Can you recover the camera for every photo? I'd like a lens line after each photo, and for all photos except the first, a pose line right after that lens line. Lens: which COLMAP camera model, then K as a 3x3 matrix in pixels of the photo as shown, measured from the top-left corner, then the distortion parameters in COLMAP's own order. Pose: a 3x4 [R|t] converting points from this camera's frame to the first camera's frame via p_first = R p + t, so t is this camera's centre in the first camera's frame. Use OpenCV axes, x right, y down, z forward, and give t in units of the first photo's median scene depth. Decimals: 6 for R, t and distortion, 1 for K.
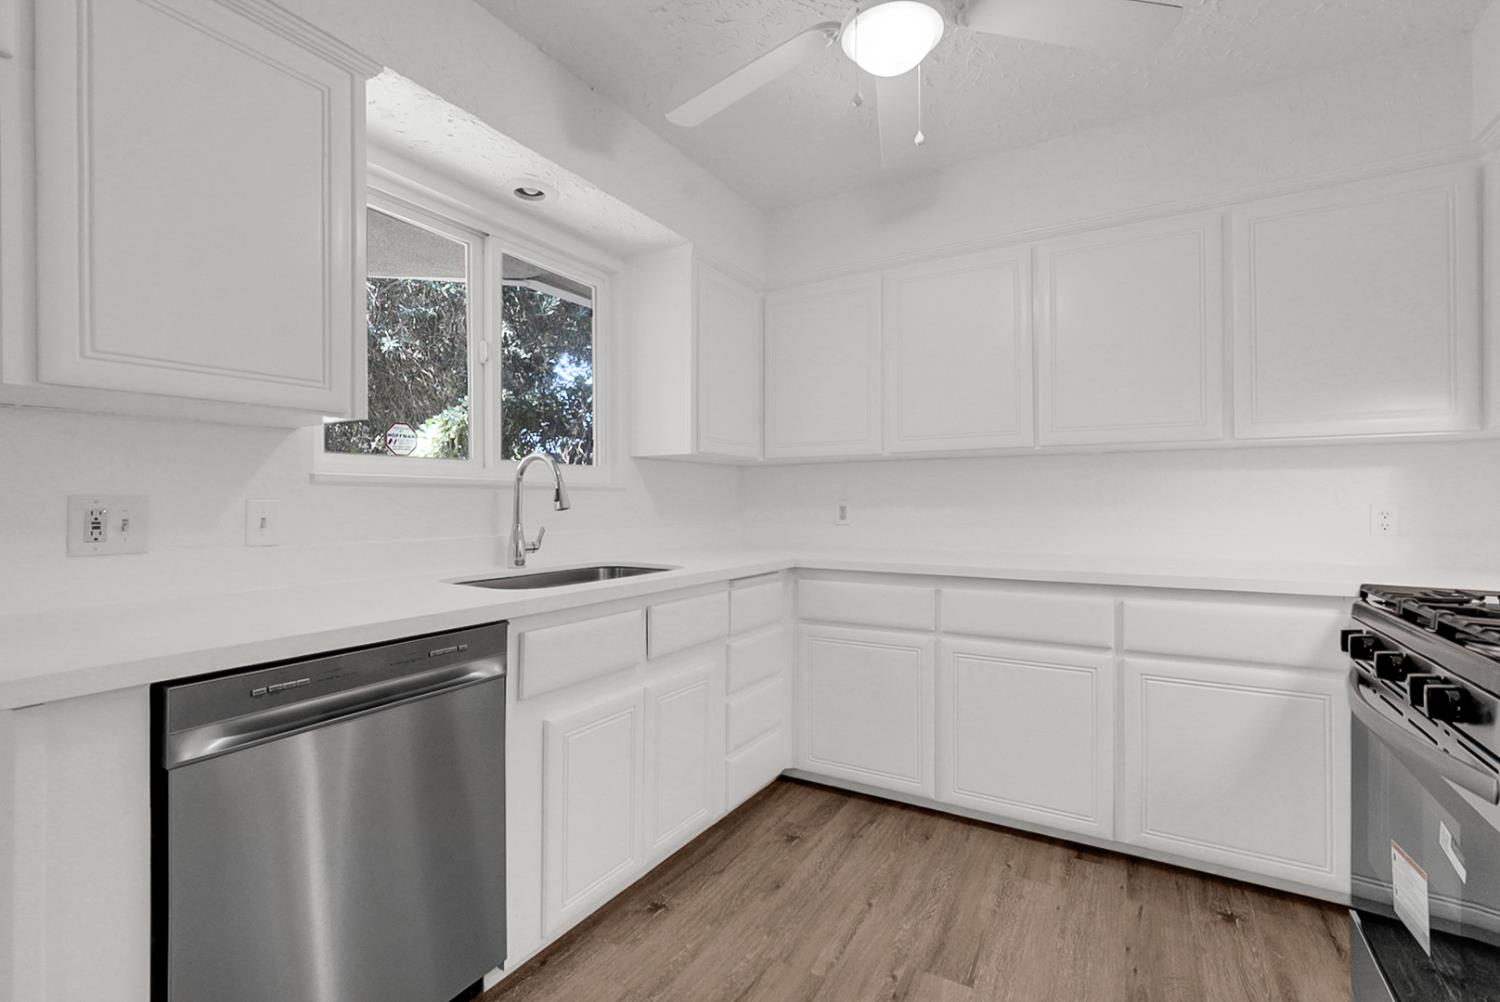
lens RADIAL K [[674.2, 0, 745.3], [0, 674.2, 501.4], [0, 0, 1]] dist [-0.014590, 0.007412]
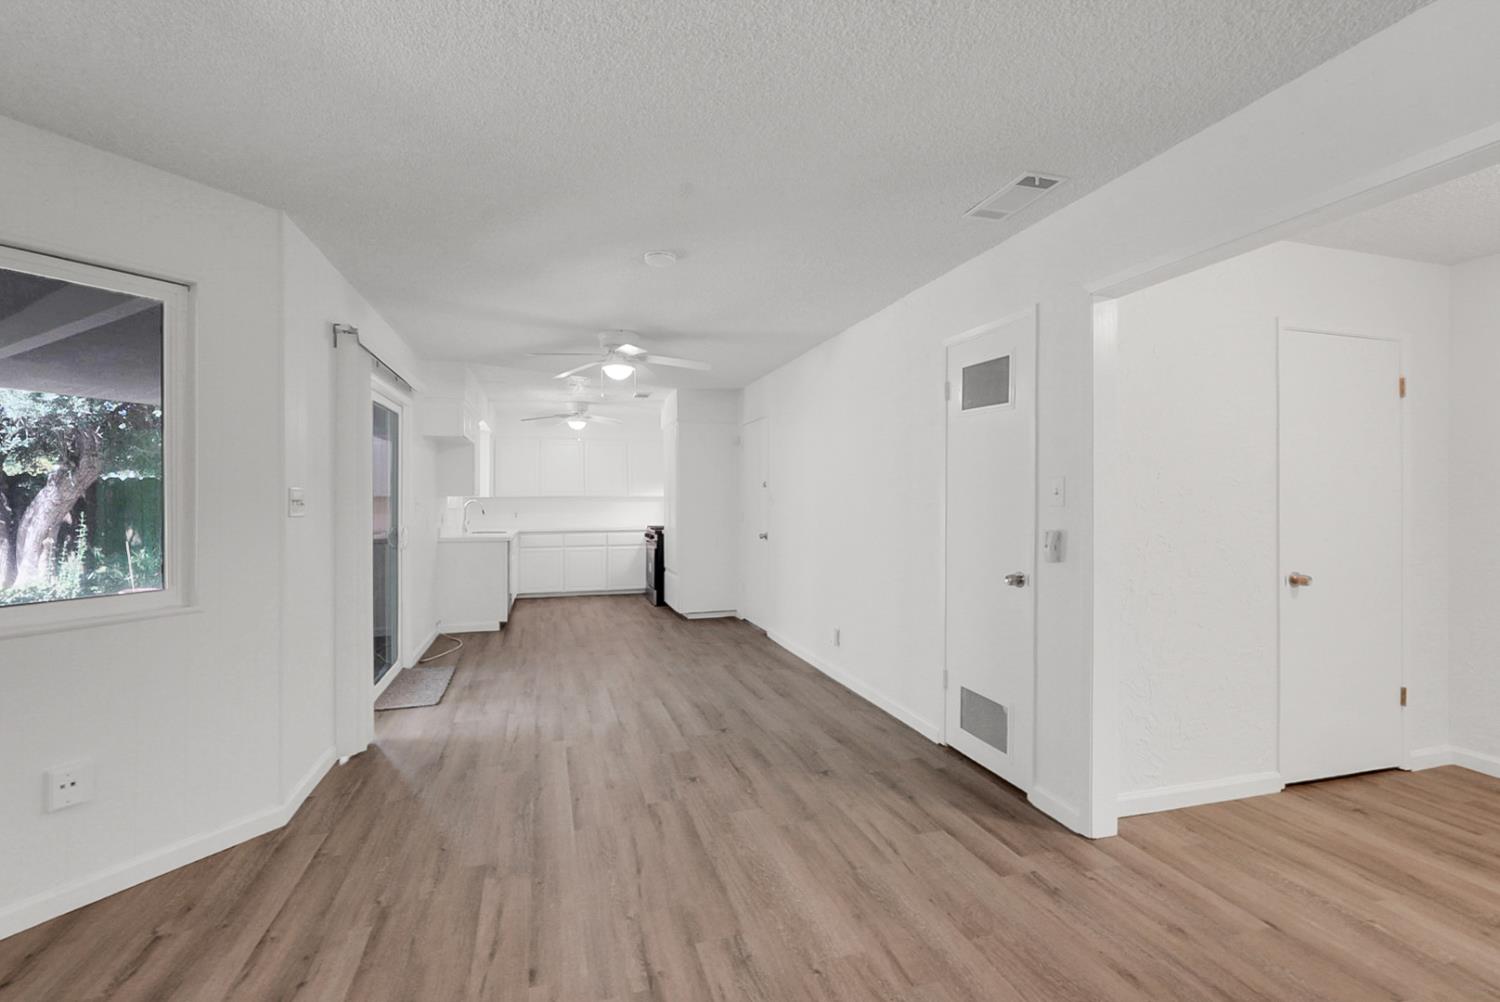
lens RADIAL K [[674.2, 0, 742.3], [0, 674.2, 495.1], [0, 0, 1]] dist [-0.014590, 0.007412]
pose [[0.680233, 0.004039, 0.732985, -2.076702], [-0.000480, 0.999987, -0.005065, -0.085089], [-0.732996, 0.003093, 0.680226, -2.644938]]
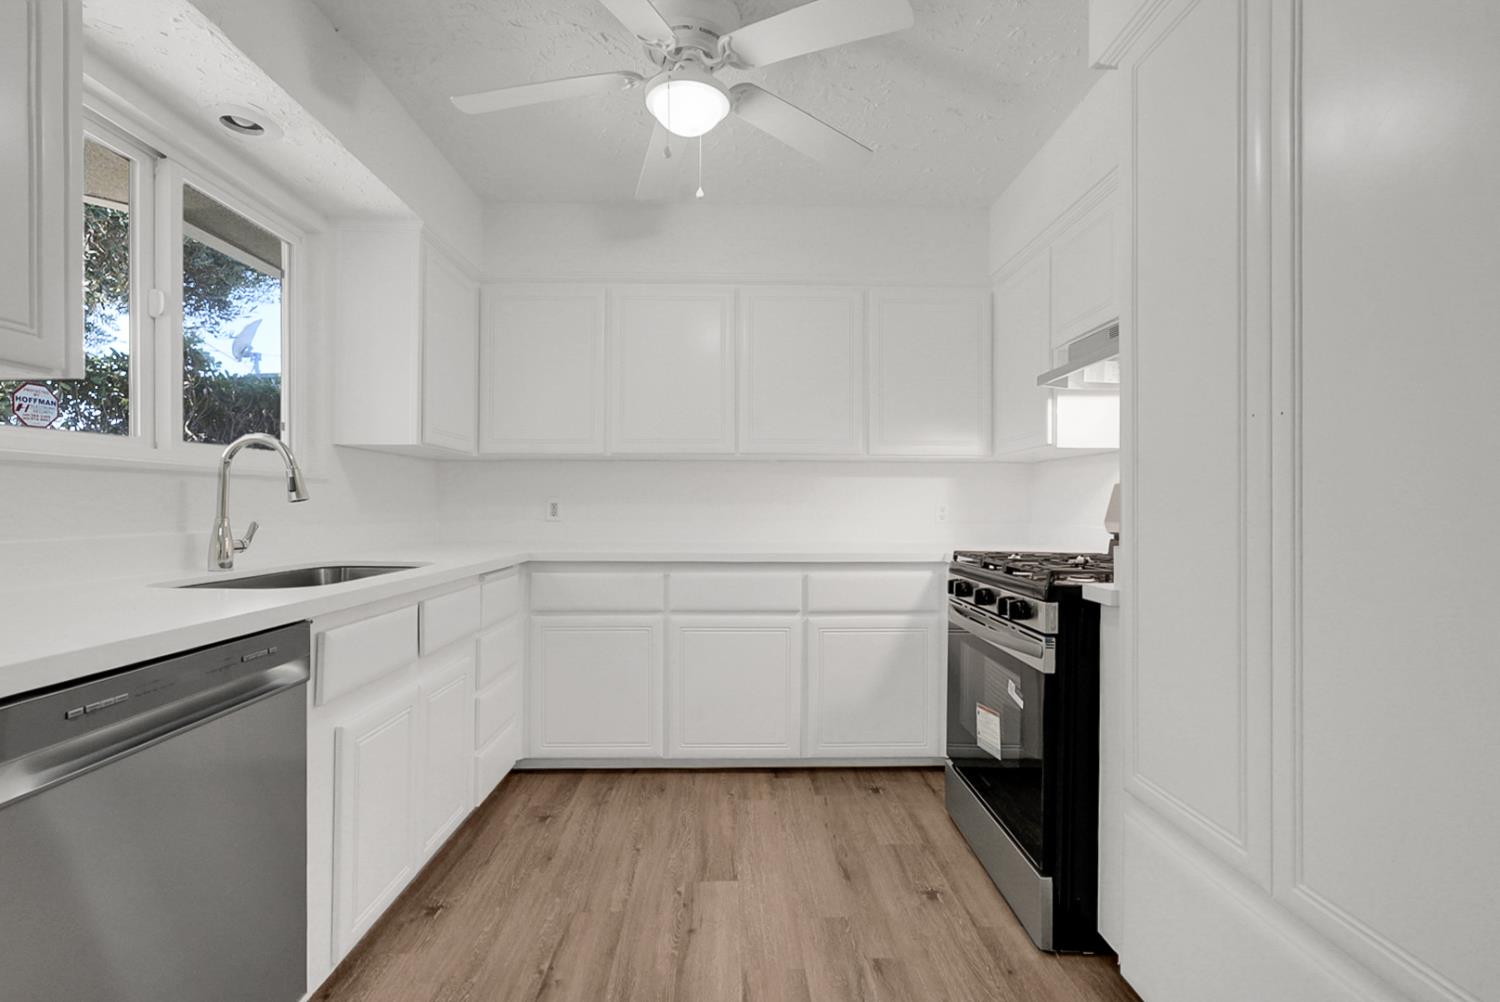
lens RADIAL K [[674.2, 0, 761.0], [0, 674.2, 511.5], [0, 0, 1]] dist [-0.014590, 0.007412]
pose [[0.841137, -0.000035, 0.540821, -0.235157], [-0.005442, 0.999949, 0.008527, 0.014918], [-0.540794, -0.010116, 0.841094, -0.062069]]
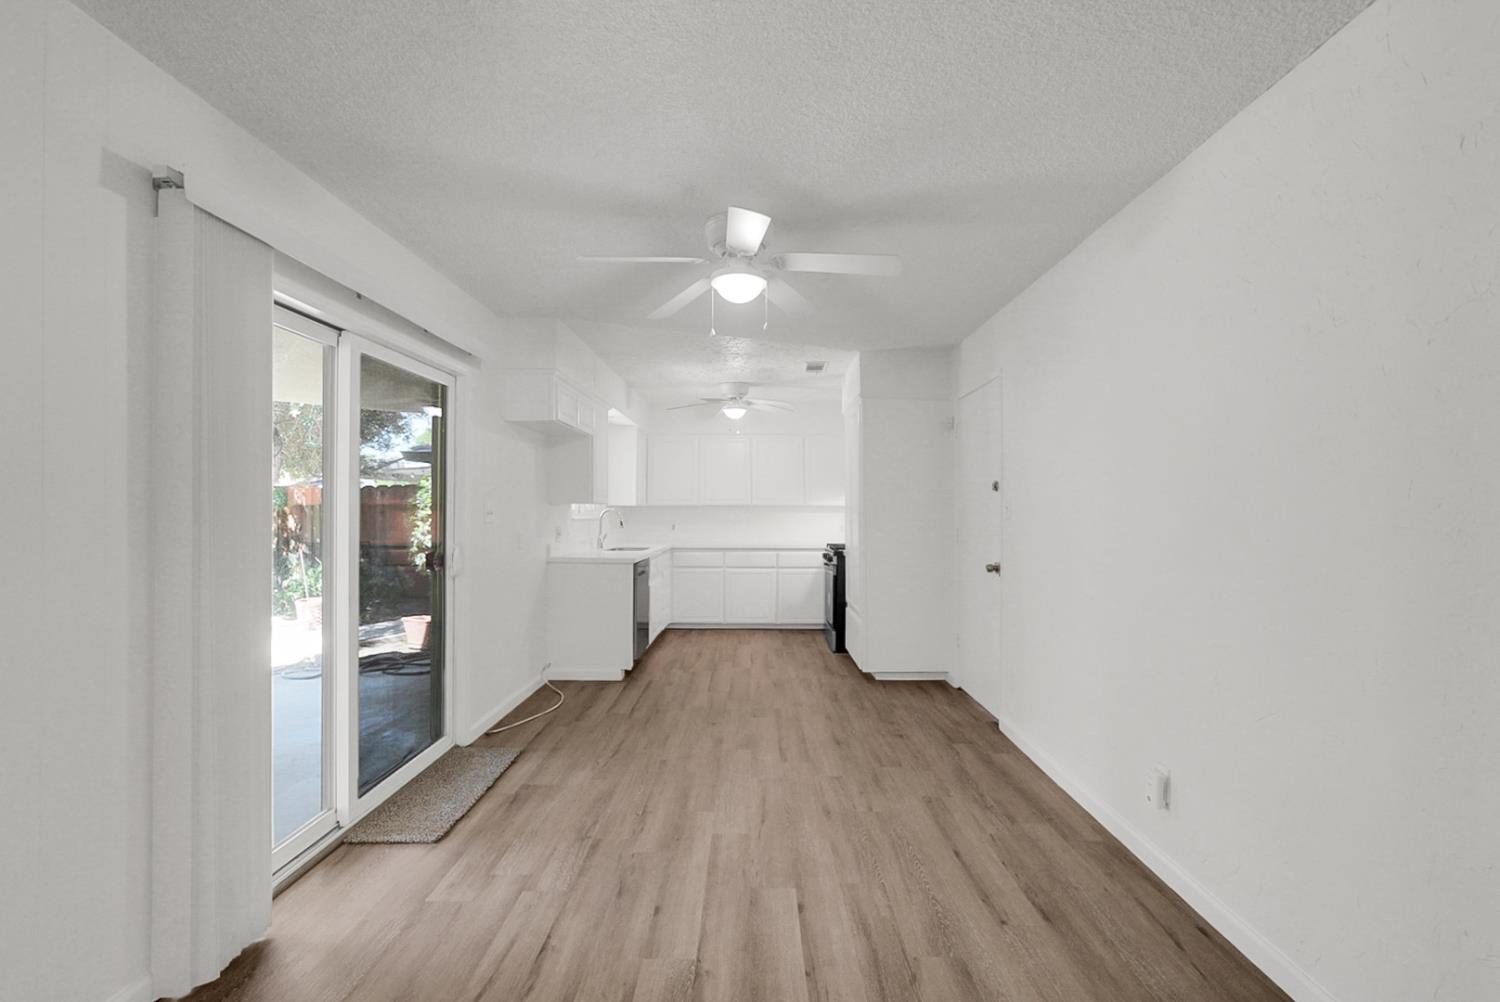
lens RADIAL K [[674.2, 0, 741.4], [0, 674.2, 506.3], [0, 0, 1]] dist [-0.014590, 0.007412]
pose [[0.868488, 0.005171, 0.495683, -1.342864], [-0.004261, 0.999987, -0.002966, -0.081828], [-0.495692, 0.000463, 0.868498, -1.943922]]
